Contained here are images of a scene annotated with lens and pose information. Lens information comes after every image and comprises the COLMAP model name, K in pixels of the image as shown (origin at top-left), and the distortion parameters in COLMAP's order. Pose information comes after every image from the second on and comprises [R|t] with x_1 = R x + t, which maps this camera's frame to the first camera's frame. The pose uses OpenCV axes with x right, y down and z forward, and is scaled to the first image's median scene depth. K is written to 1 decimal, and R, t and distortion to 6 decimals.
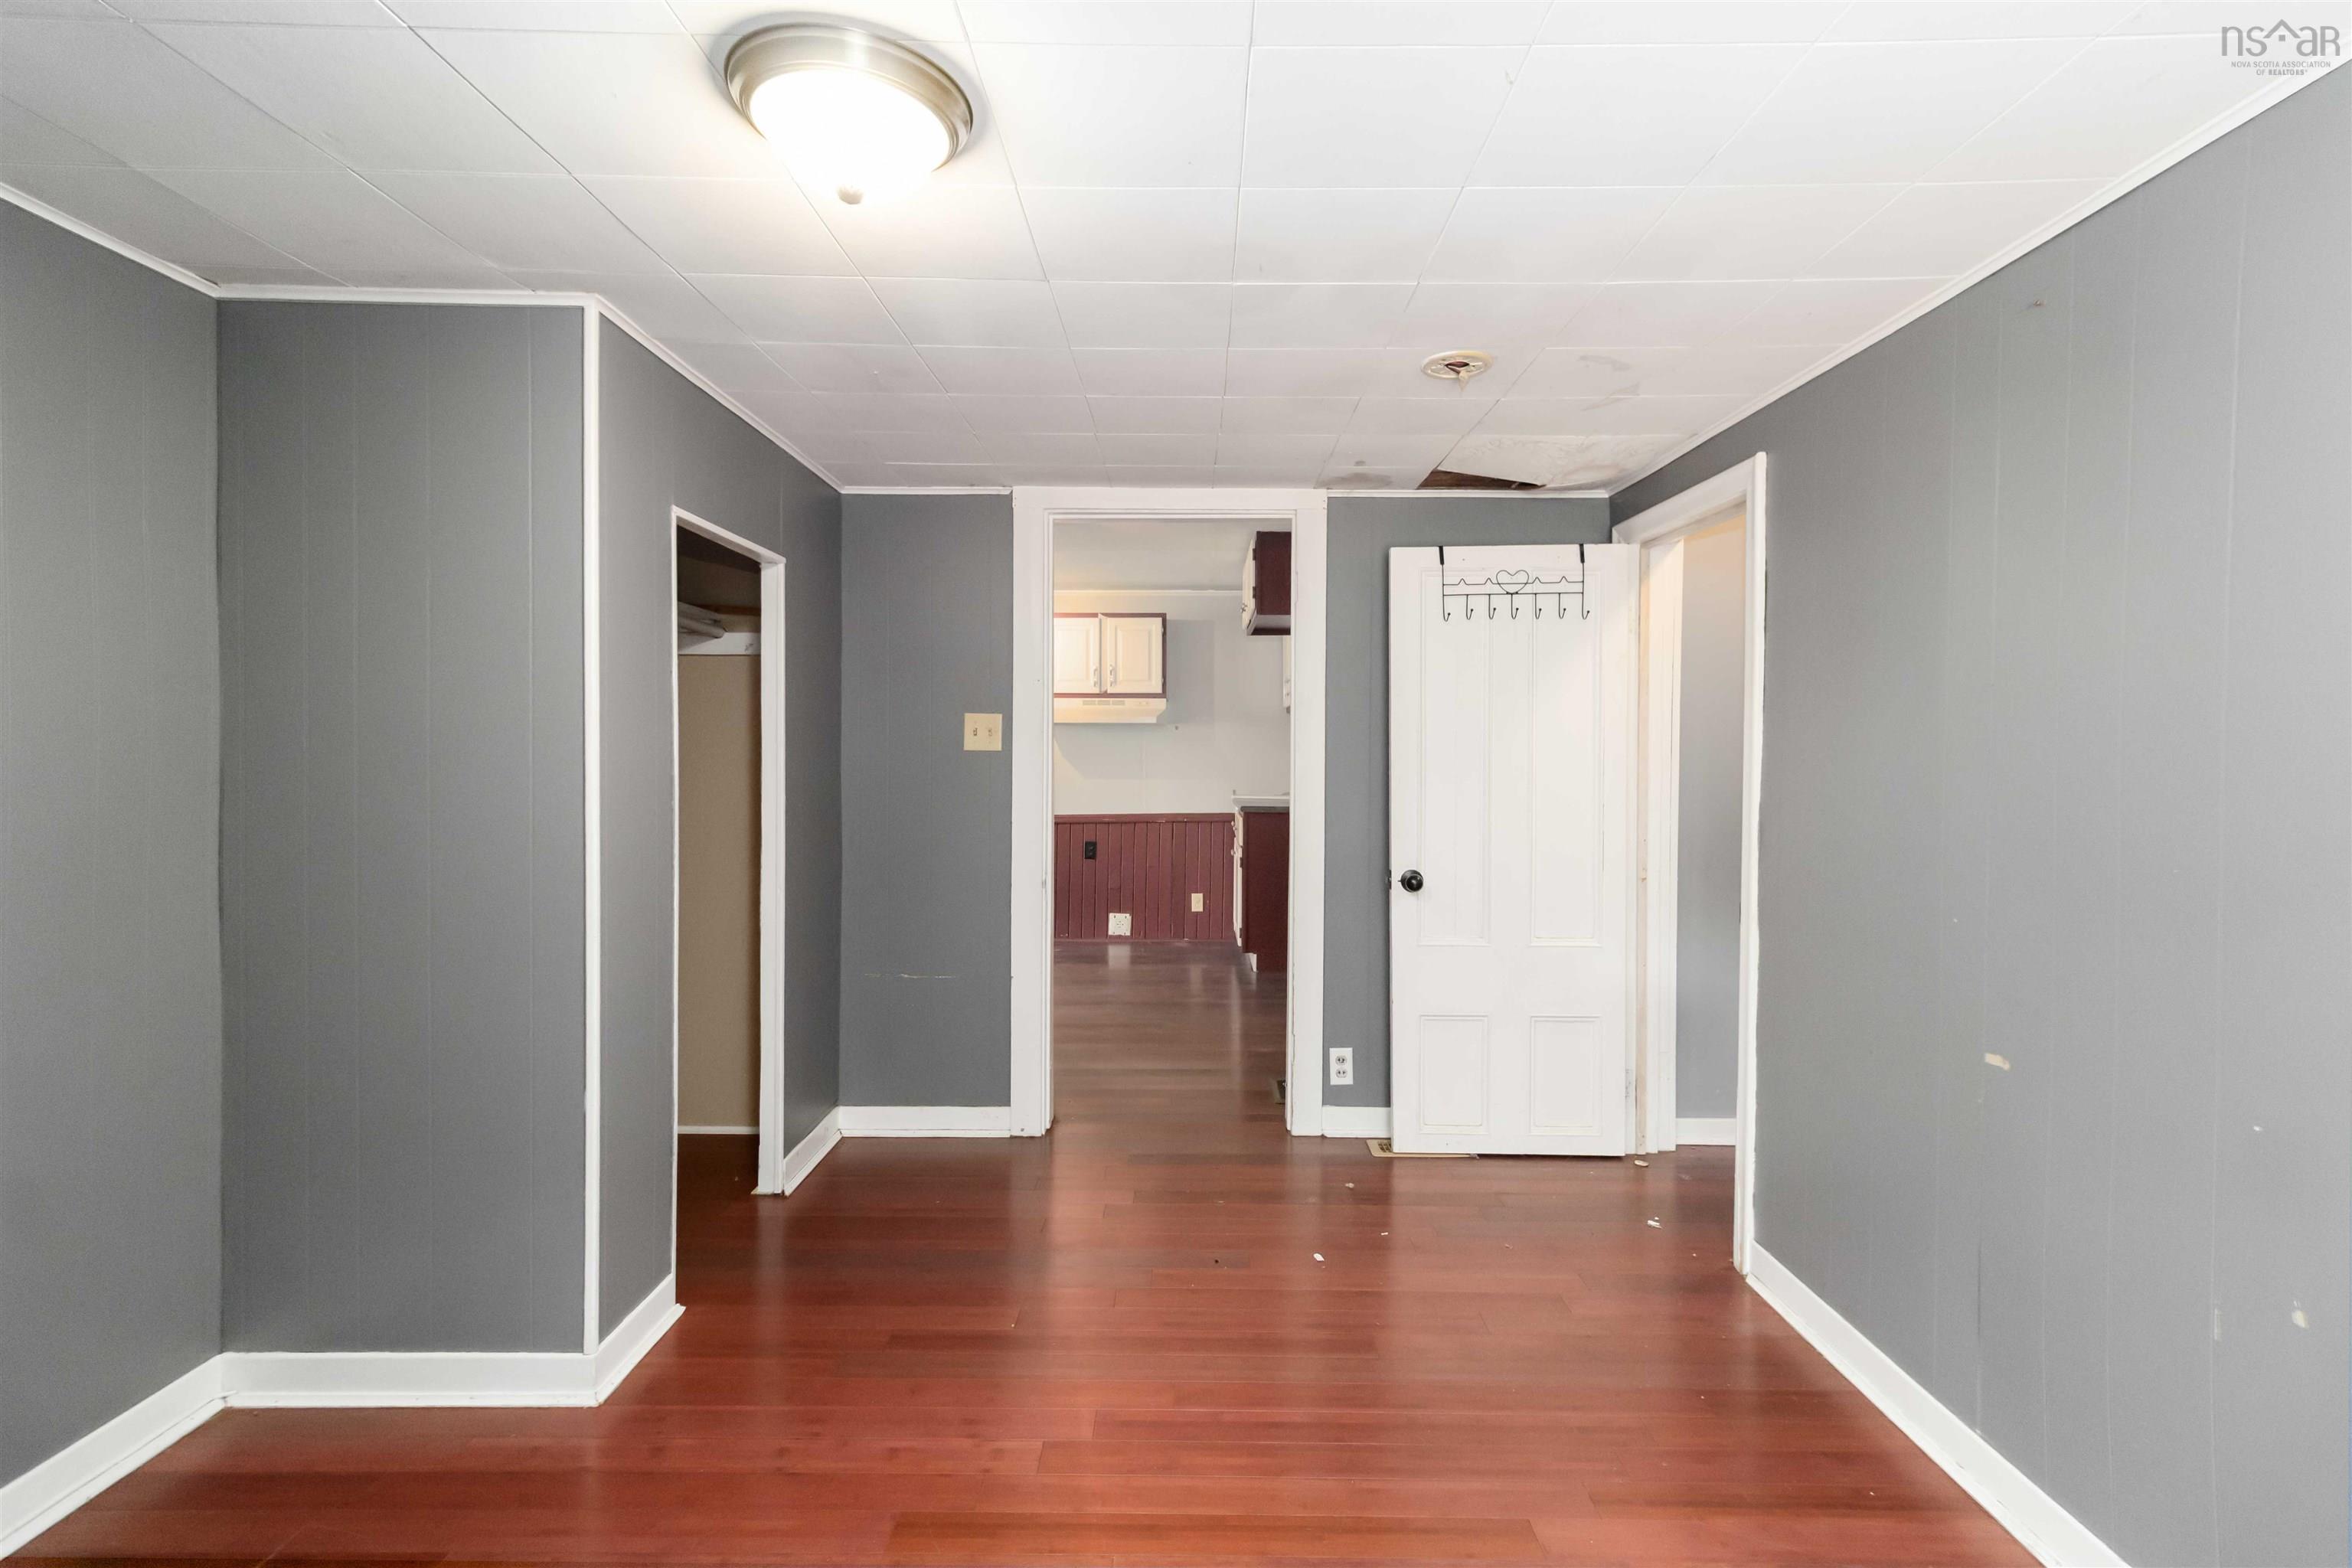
lens RADIAL K [[1084.8, 0, 1196.3], [0, 1084.8, 759.7], [0, 0, 1]] dist [0.002904, -0.000215]
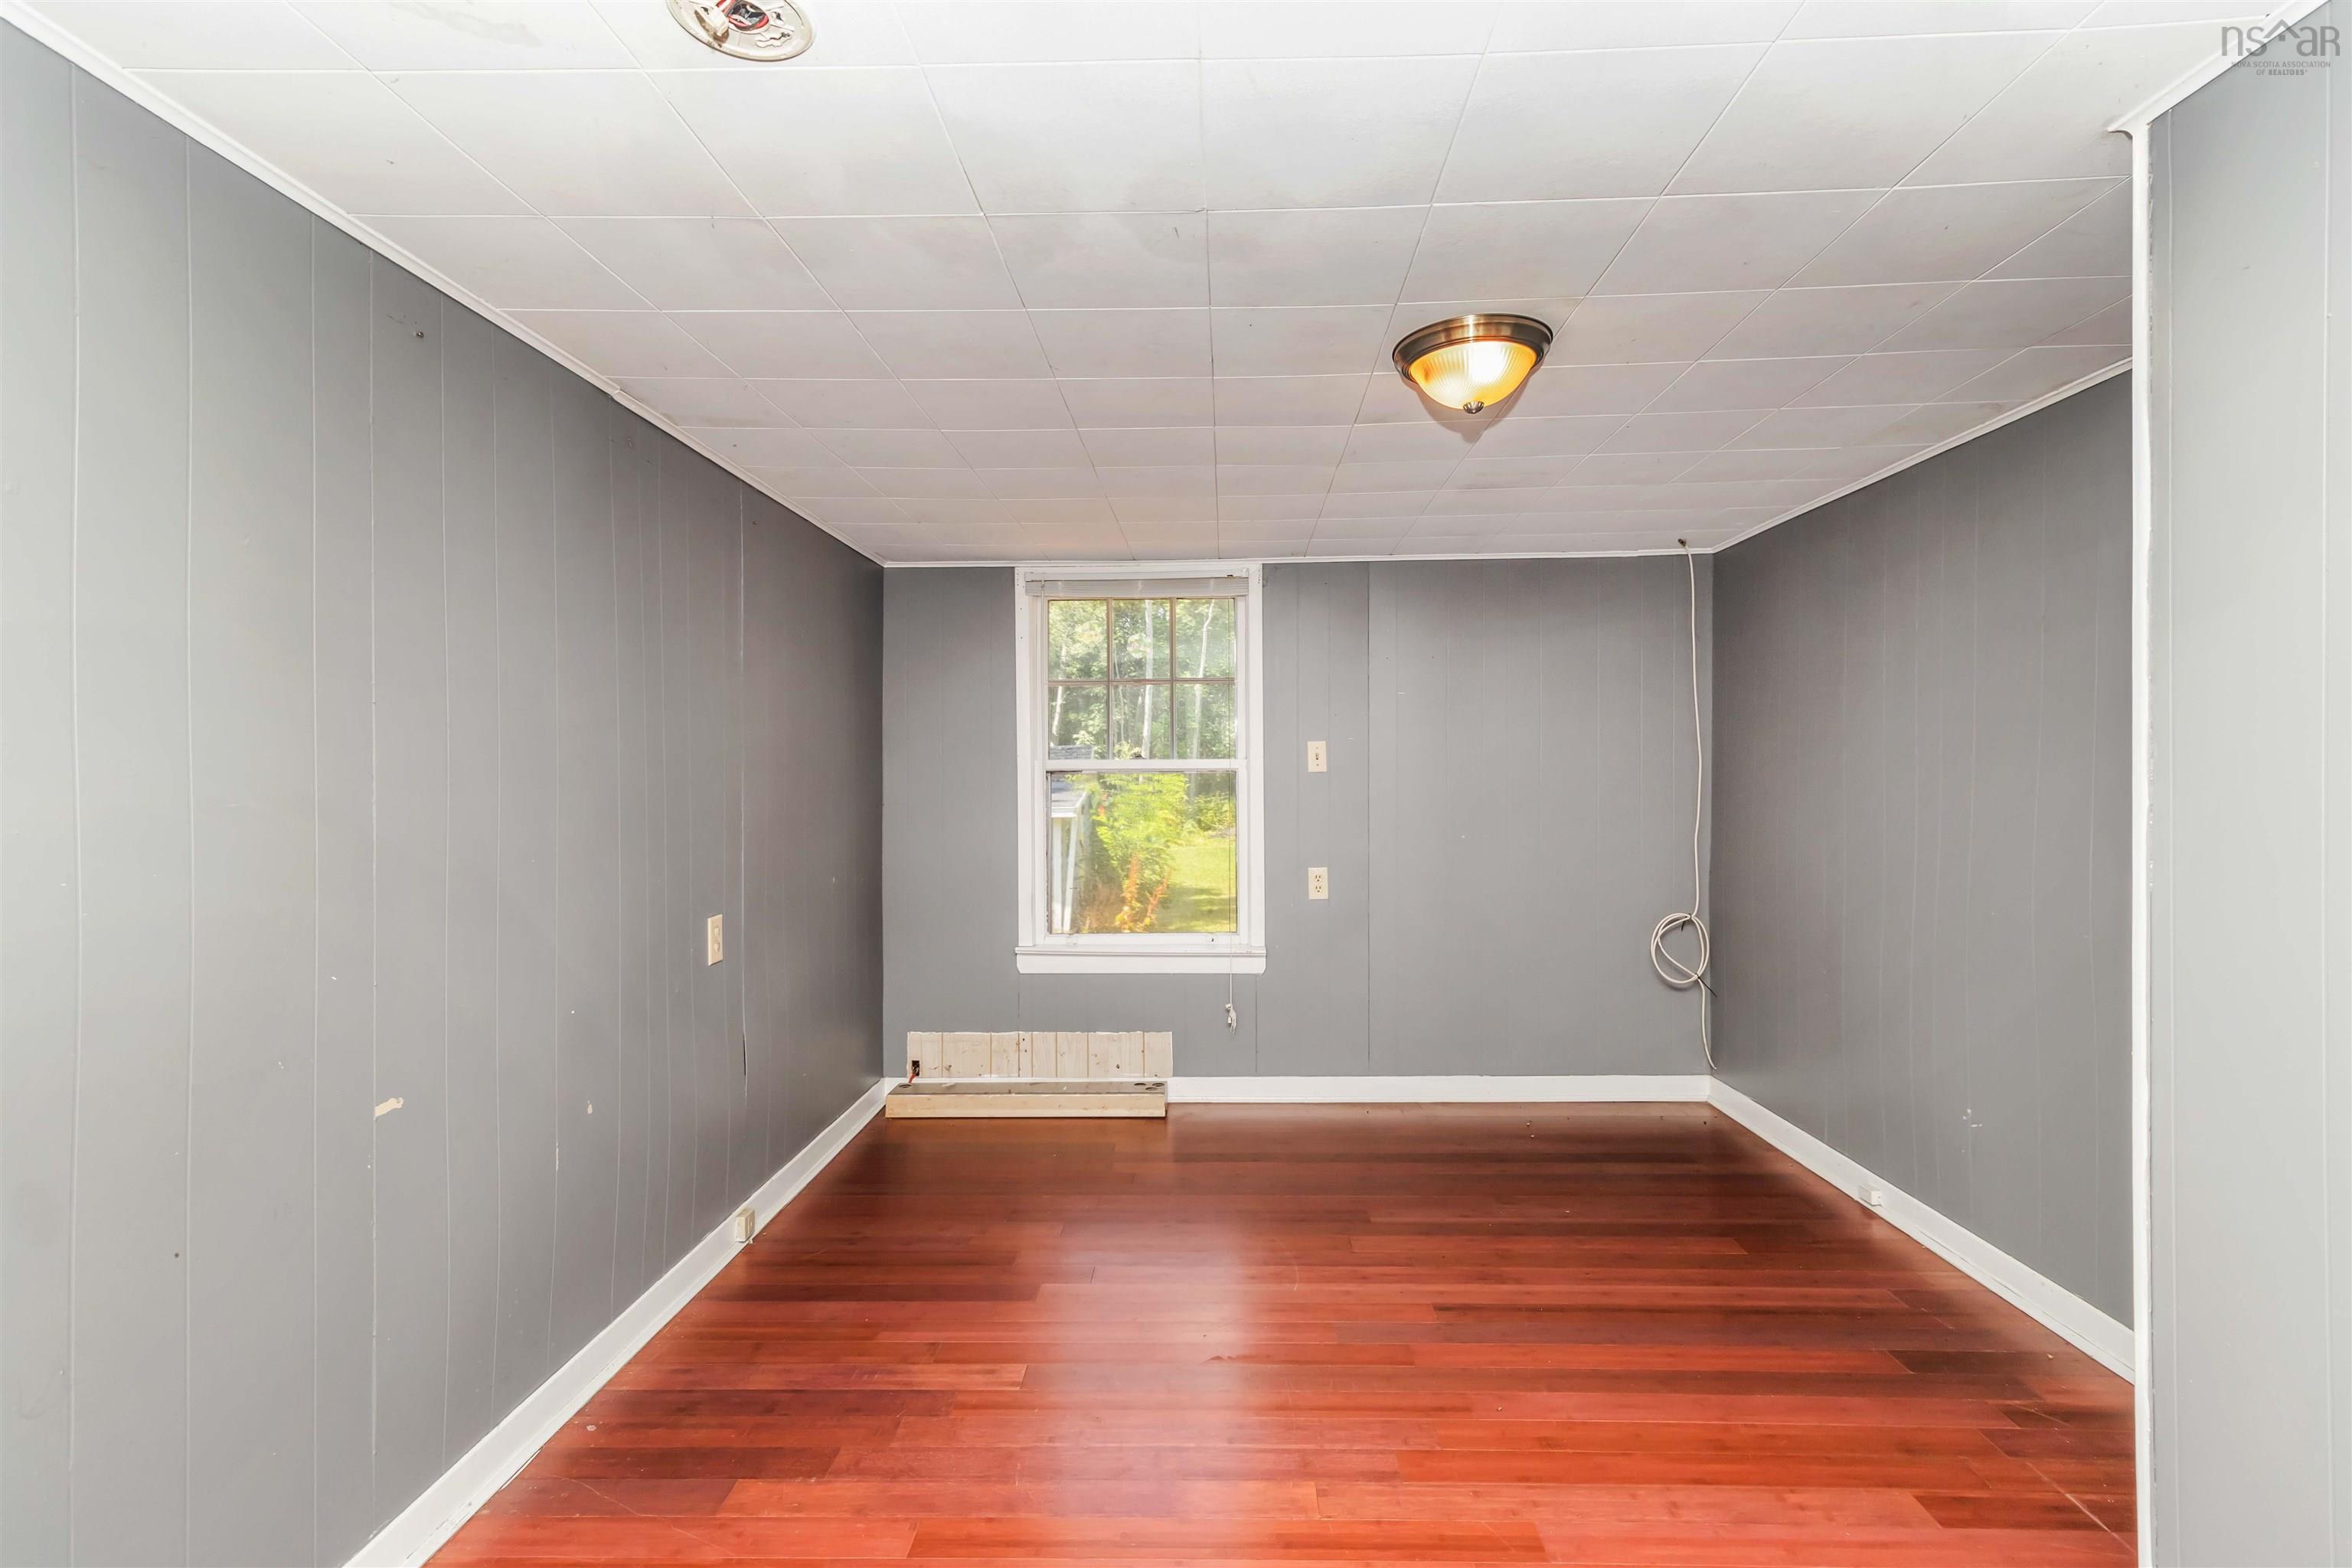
lens RADIAL K [[1096.0, 0, 1190.5], [0, 1096.0, 792.8], [0, 0, 1]] dist [-0.001672, -0.000404]
pose [[-0.999306, -0.002570, 0.037167, 0.007148], [-0.001626, 0.999676, 0.025404, -0.009780], [-0.037220, 0.025326, -0.998986, 1.031557]]
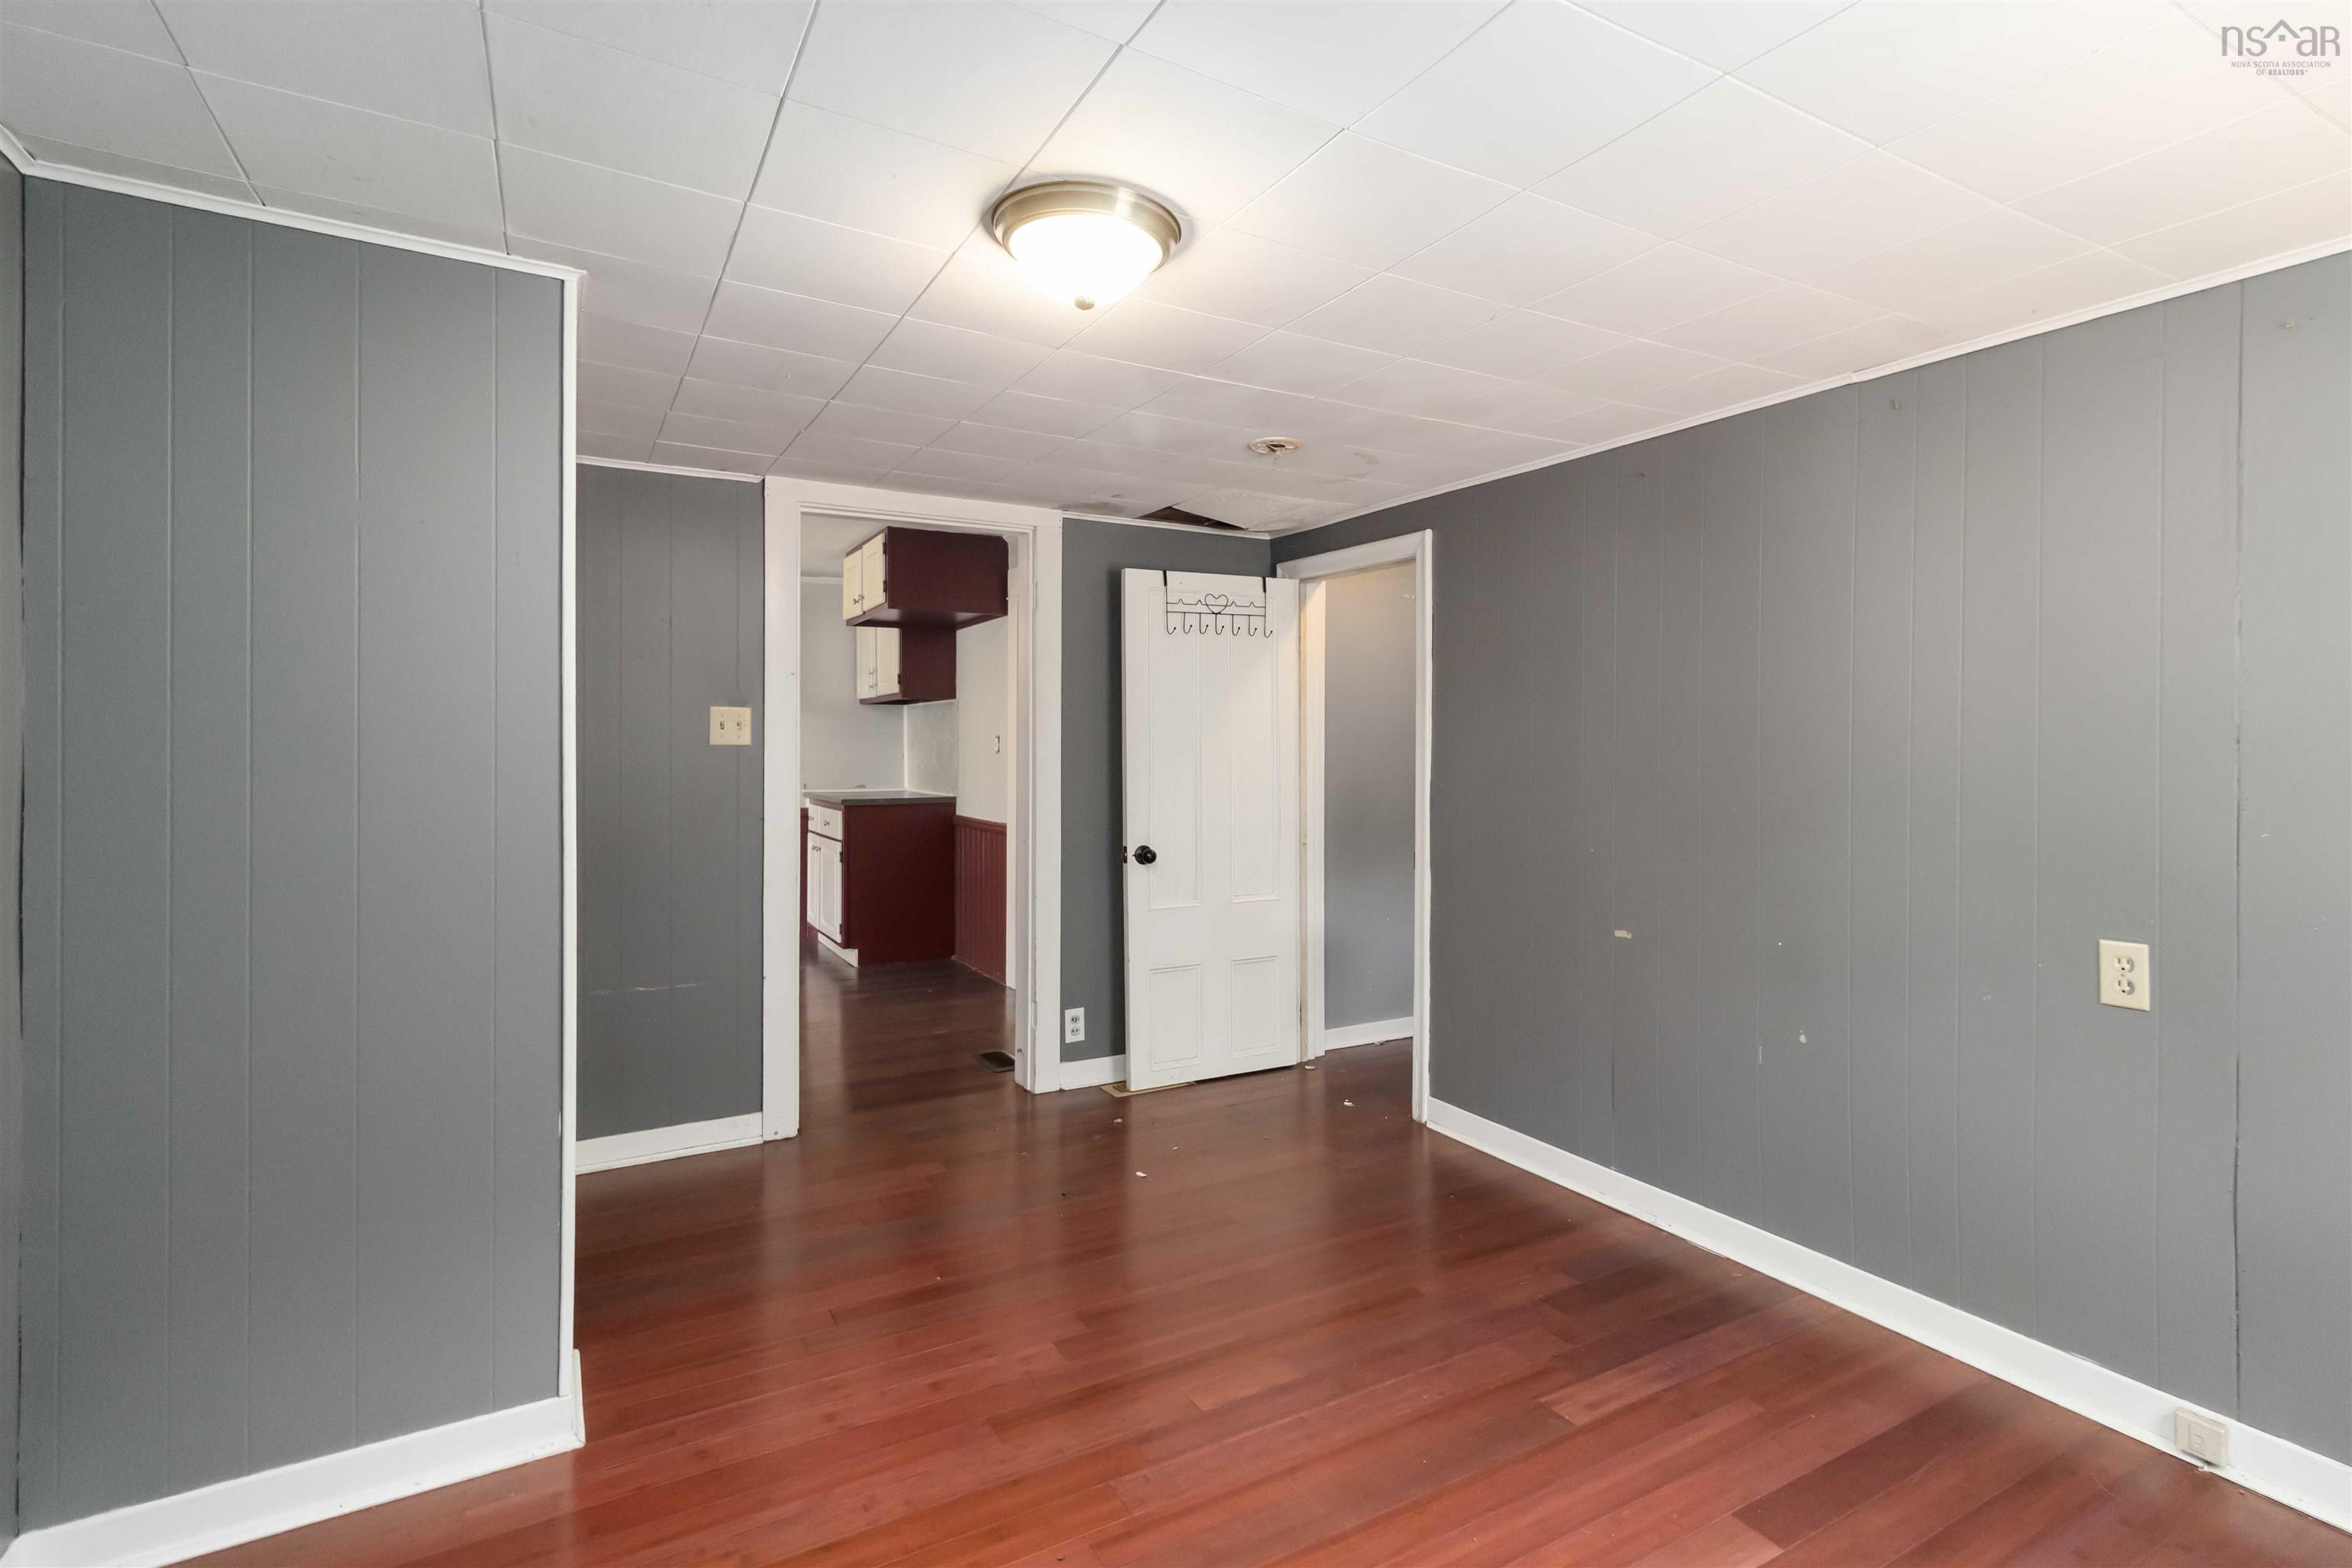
lens RADIAL K [[1113.4, 0, 1206.2], [0, 1113.4, 733.1], [0, 0, 1]] dist [0.001415, 0.000078]
pose [[0.864026, 0.000351, 0.503446, -0.345381], [0.007091, 0.999892, -0.012868, -0.003351], [-0.503396, 0.014688, 0.863931, -0.069073]]
